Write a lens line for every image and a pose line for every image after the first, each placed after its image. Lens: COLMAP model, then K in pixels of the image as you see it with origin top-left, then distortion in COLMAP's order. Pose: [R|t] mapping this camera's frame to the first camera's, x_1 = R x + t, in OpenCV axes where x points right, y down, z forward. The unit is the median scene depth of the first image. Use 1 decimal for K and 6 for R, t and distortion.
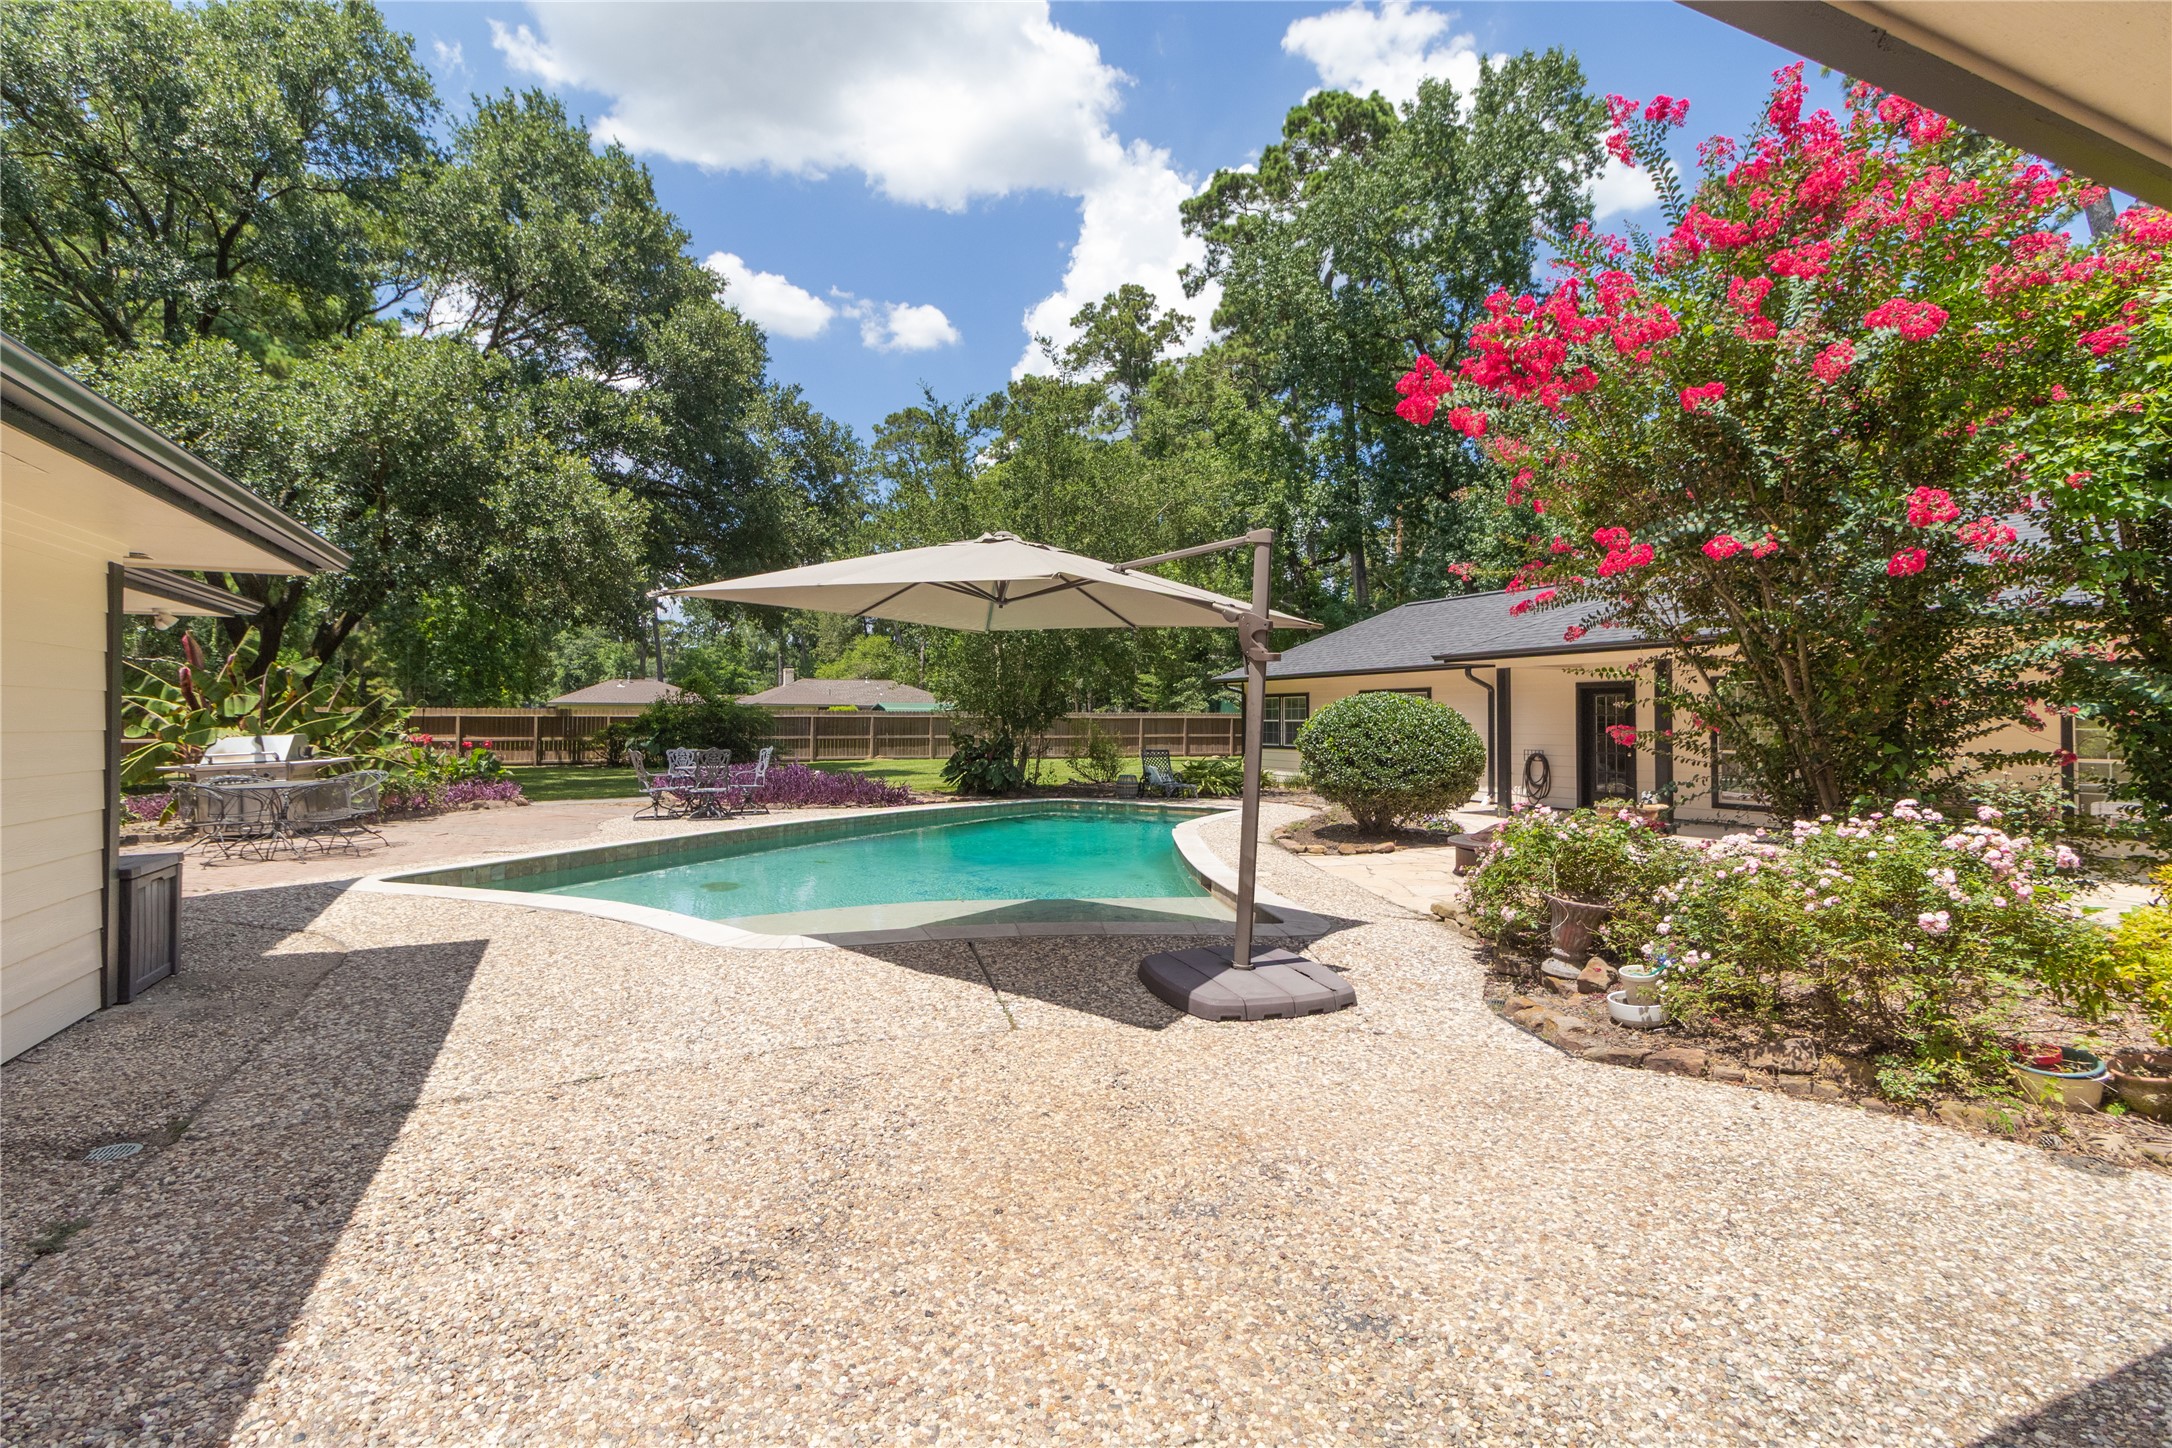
lens RADIAL K [[1035.2, 0, 1126.7], [0, 1035.2, 715.3], [0, 0, 1]] dist [0.003146, 0.000684]
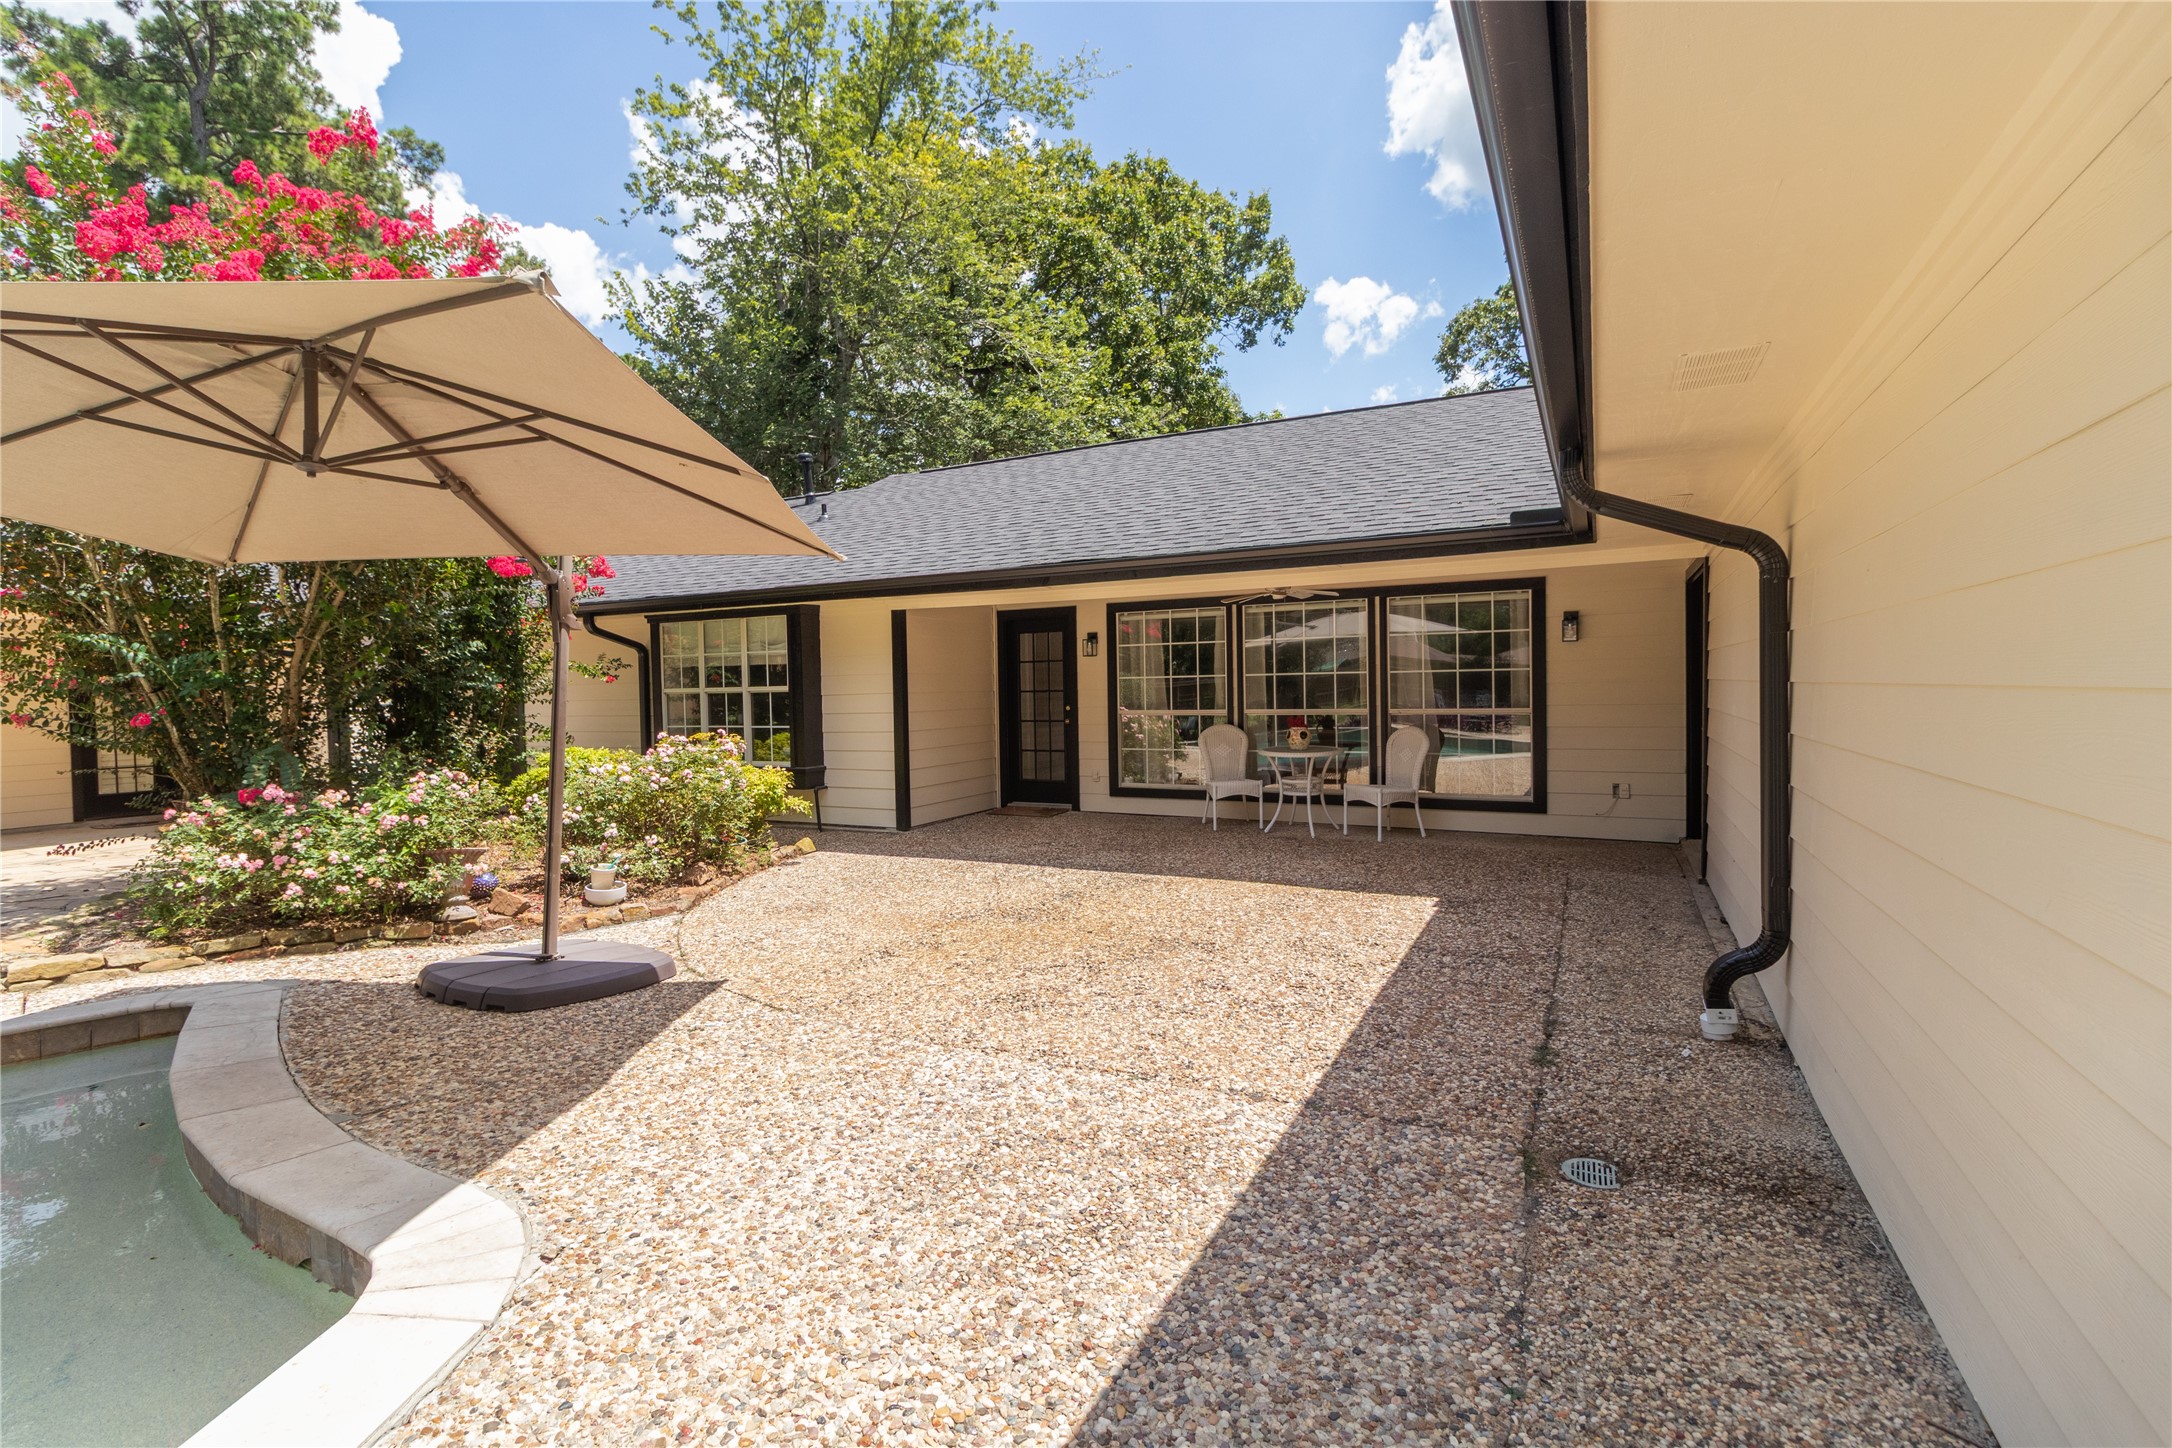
lens RADIAL K [[981.0, 0, 1084.6], [0, 981.0, 714.6], [0, 0, 1]] dist [-0.002328, -0.000202]
pose [[-0.596944, -0.014395, 0.802153, -0.179816], [0.011791, 0.999574, 0.026712, 0.002456], [-0.802196, 0.025403, -0.596520, 0.237189]]
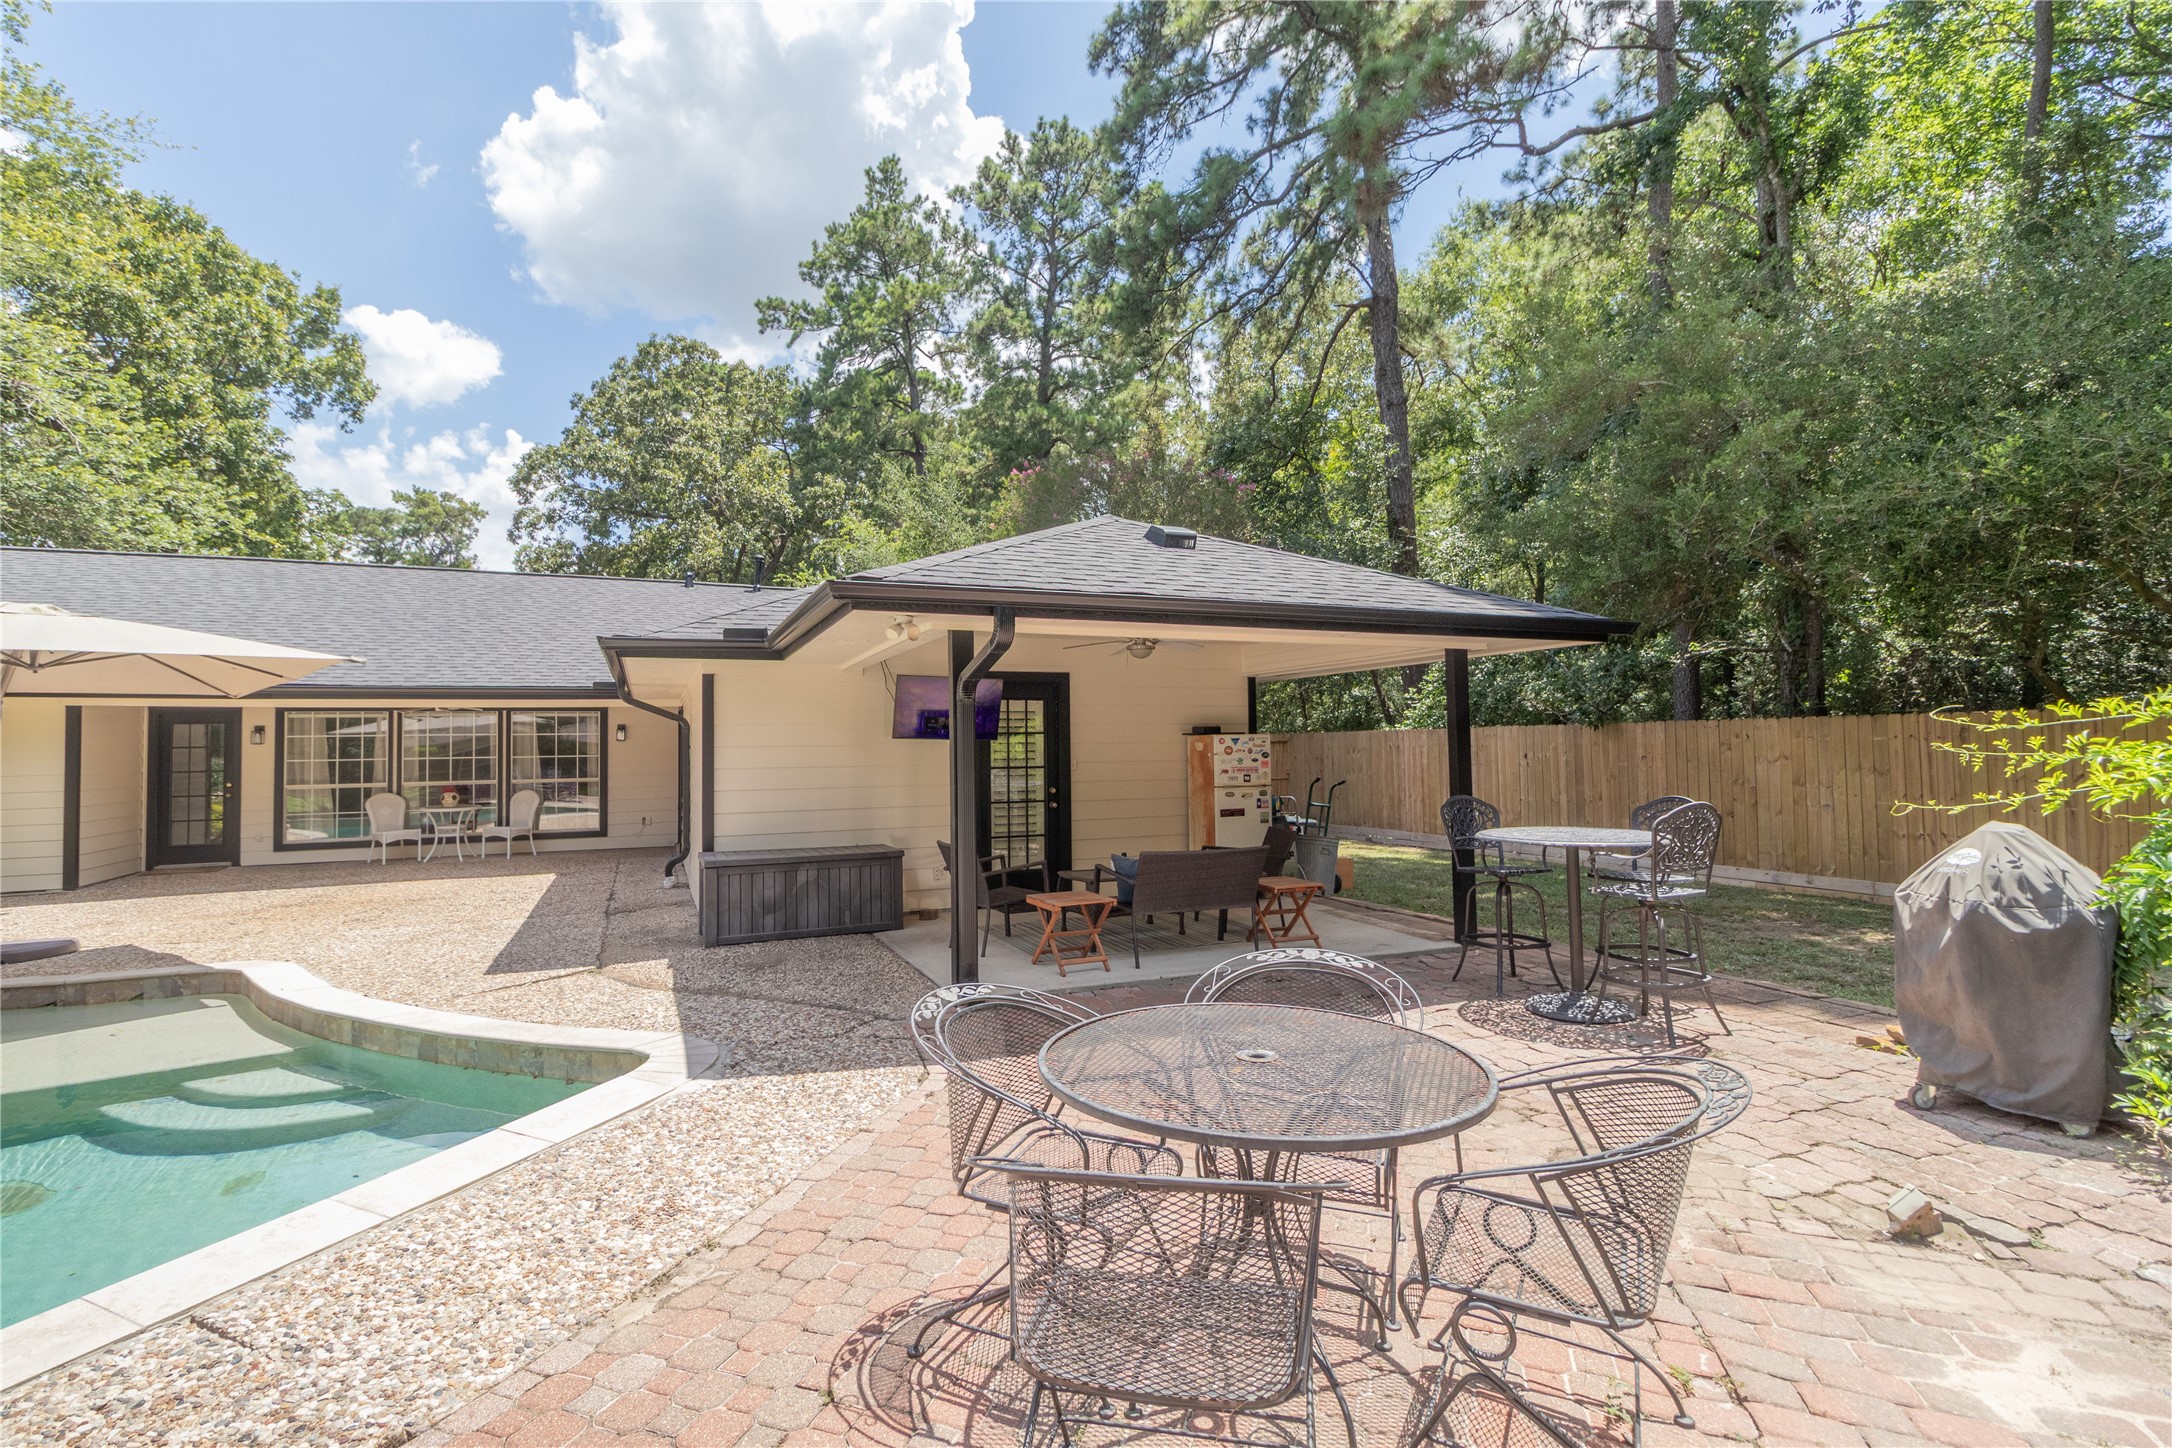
lens RADIAL K [[1021.5, 0, 1078.0], [0, 1021.5, 709.7], [0, 0, 1]] dist [-0.001827, -0.000060]
pose [[-0.998565, 0.014679, 0.051510, -0.306101], [0.012758, 0.999218, -0.037438, -0.002468], [-0.052019, -0.036727, -0.997971, 0.483324]]
